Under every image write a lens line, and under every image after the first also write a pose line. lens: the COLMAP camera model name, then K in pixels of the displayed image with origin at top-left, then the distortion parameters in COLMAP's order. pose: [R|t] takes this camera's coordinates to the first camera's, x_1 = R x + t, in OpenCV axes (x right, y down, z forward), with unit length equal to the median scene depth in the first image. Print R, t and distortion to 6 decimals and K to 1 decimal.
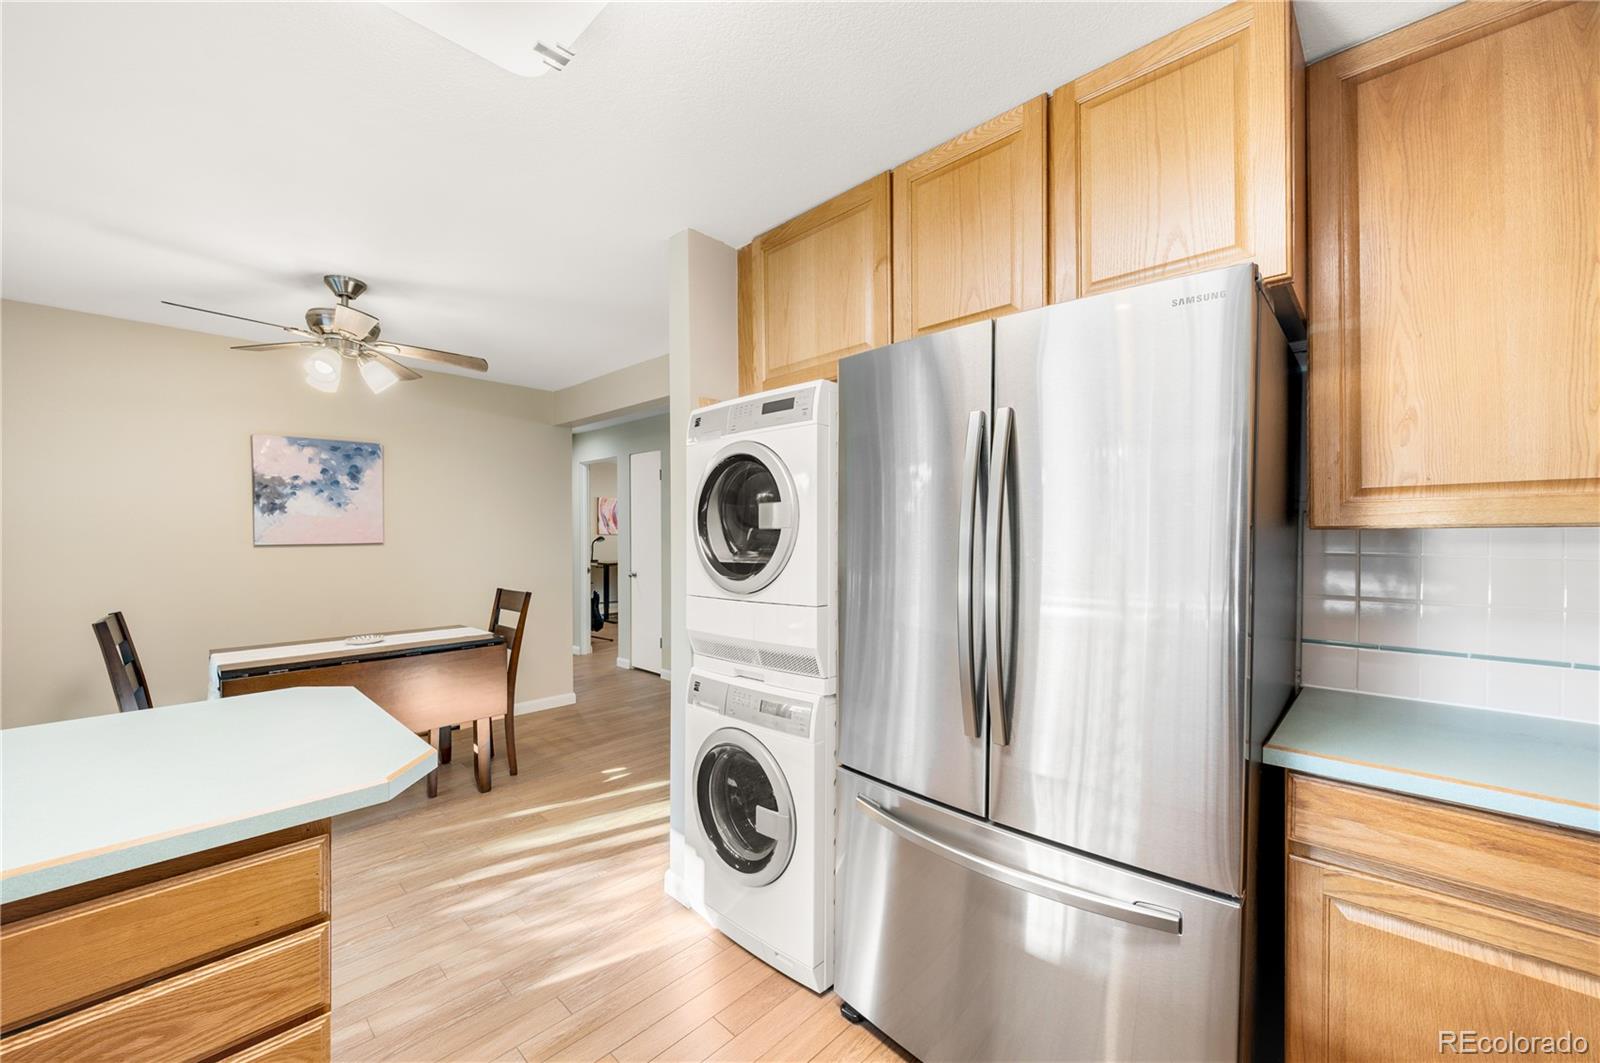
lens RADIAL K [[626.9, 0, 786.6], [0, 626.9, 535.3], [0, 0, 1]] dist [-0.007212, 0.000974]
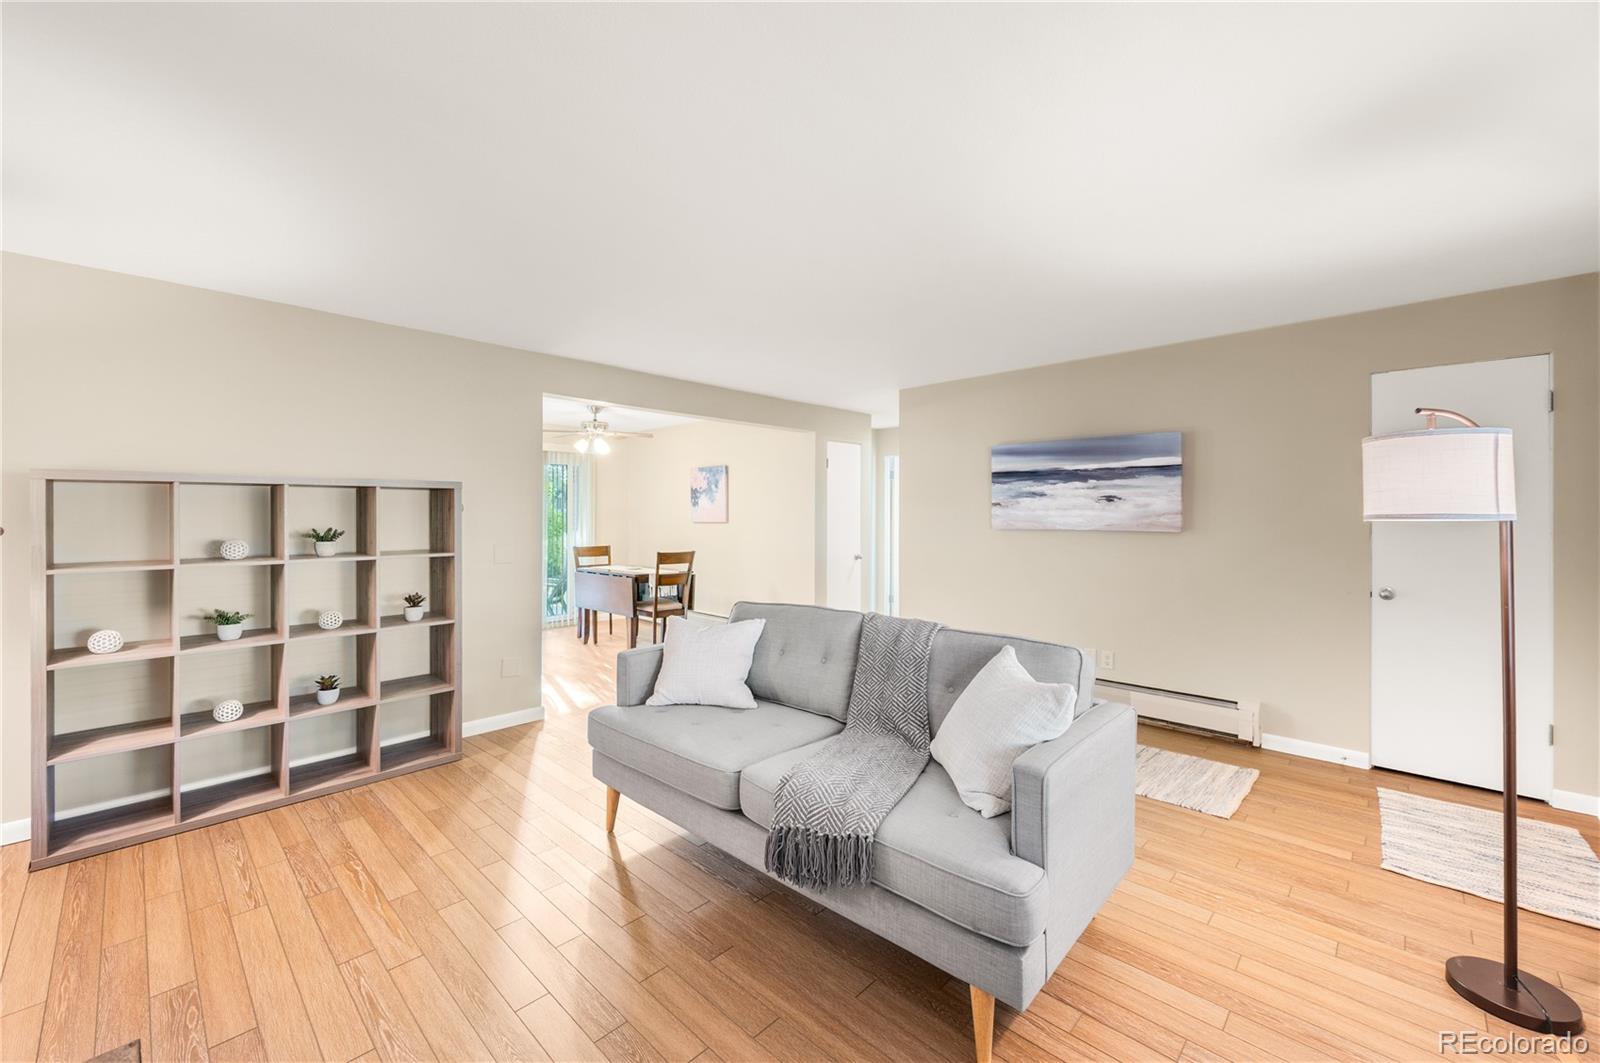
lens RADIAL K [[626.9, 0, 794.1], [0, 626.9, 519.0], [0, 0, 1]] dist [-0.007212, 0.000974]
pose [[0.013959, 0.007172, -0.999877, 1.234519], [-0.003350, 0.999969, 0.007126, -0.009180], [0.999897, 0.003250, 0.013983, 1.292439]]
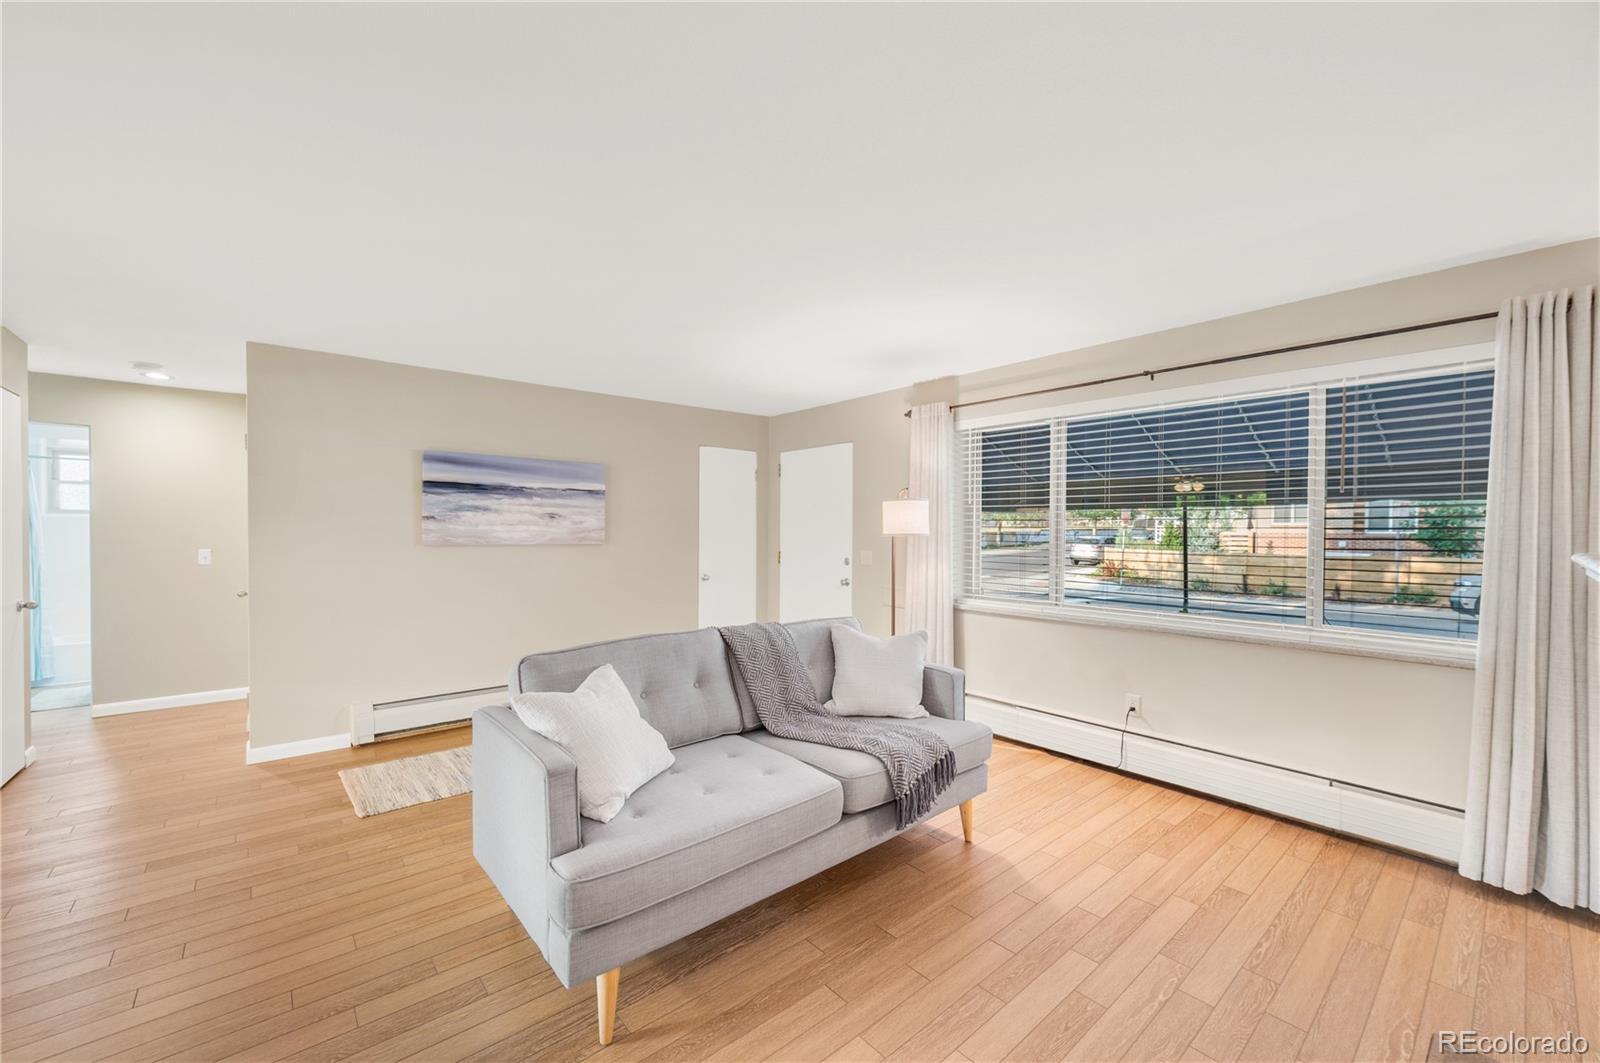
lens RADIAL K [[626.9, 0, 768.9], [0, 626.9, 536.8], [0, 0, 1]] dist [-0.007212, 0.000974]
pose [[0.992902, 0.010514, -0.118469, 0.694701], [-0.009461, 0.999911, 0.009453, -0.013293], [0.118558, -0.008265, 0.992913, 0.679765]]
